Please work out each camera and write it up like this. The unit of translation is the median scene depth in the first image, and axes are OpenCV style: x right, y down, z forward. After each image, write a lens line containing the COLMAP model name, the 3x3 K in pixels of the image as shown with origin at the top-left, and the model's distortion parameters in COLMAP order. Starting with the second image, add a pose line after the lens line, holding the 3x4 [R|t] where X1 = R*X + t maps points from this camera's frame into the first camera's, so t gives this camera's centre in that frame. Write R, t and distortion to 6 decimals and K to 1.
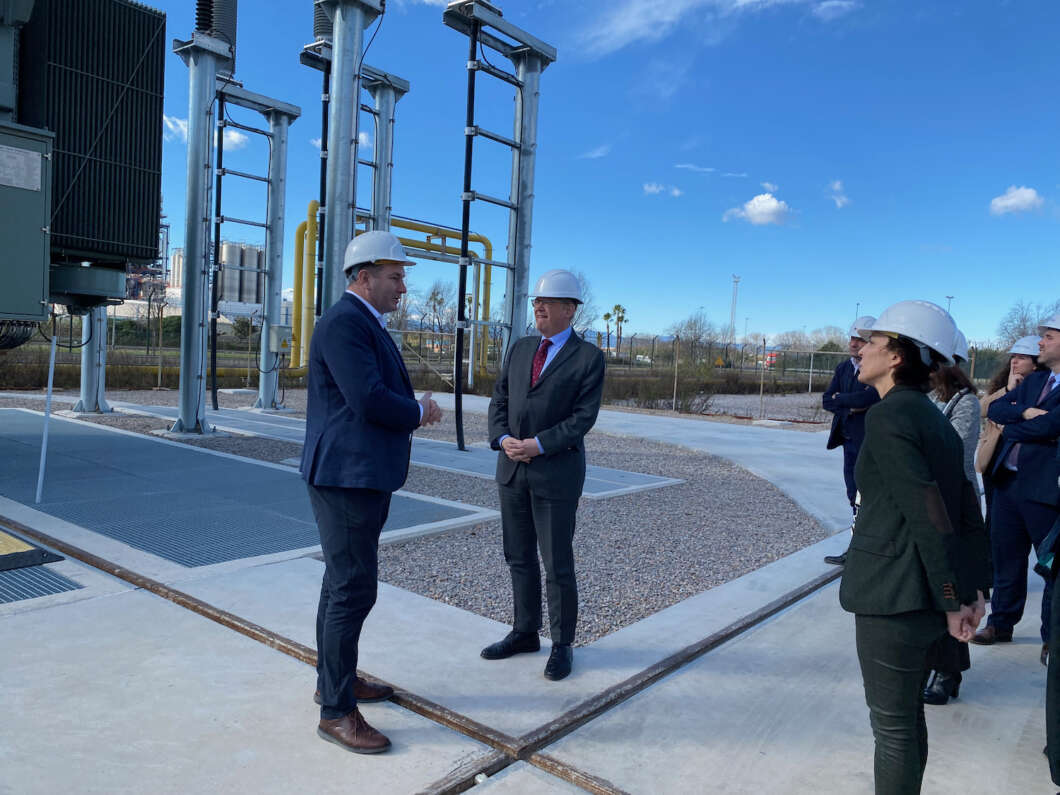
lens RADIAL K [[813.5, 0, 530.0], [0, 813.5, 397.5], [0, 0, 1]] dist [0.038601, -0.002001]
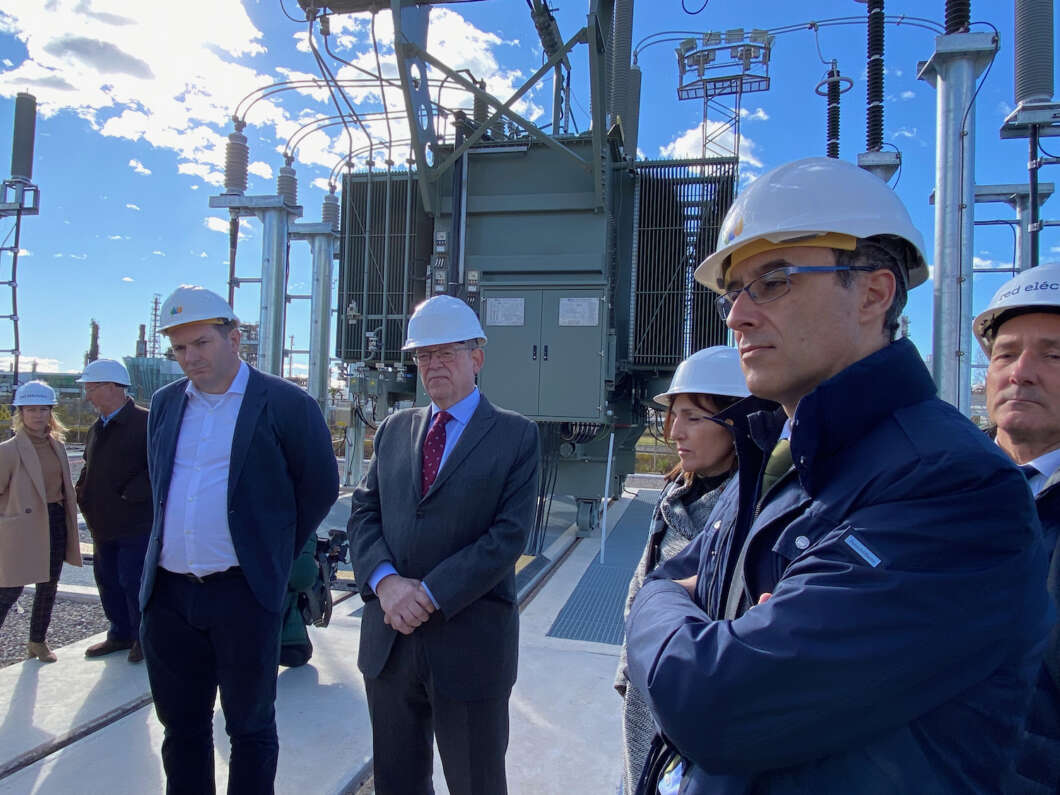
lens RADIAL K [[665.3, 0, 530.0], [0, 665.3, 397.5], [0, 0, 1]] dist [0.068858, -0.077954]
pose [[0.416852, -0.055608, -0.907272, 0.179864], [-0.067969, 0.993426, -0.092117, -0.015957], [0.906430, 0.100065, 0.410332, 0.259424]]
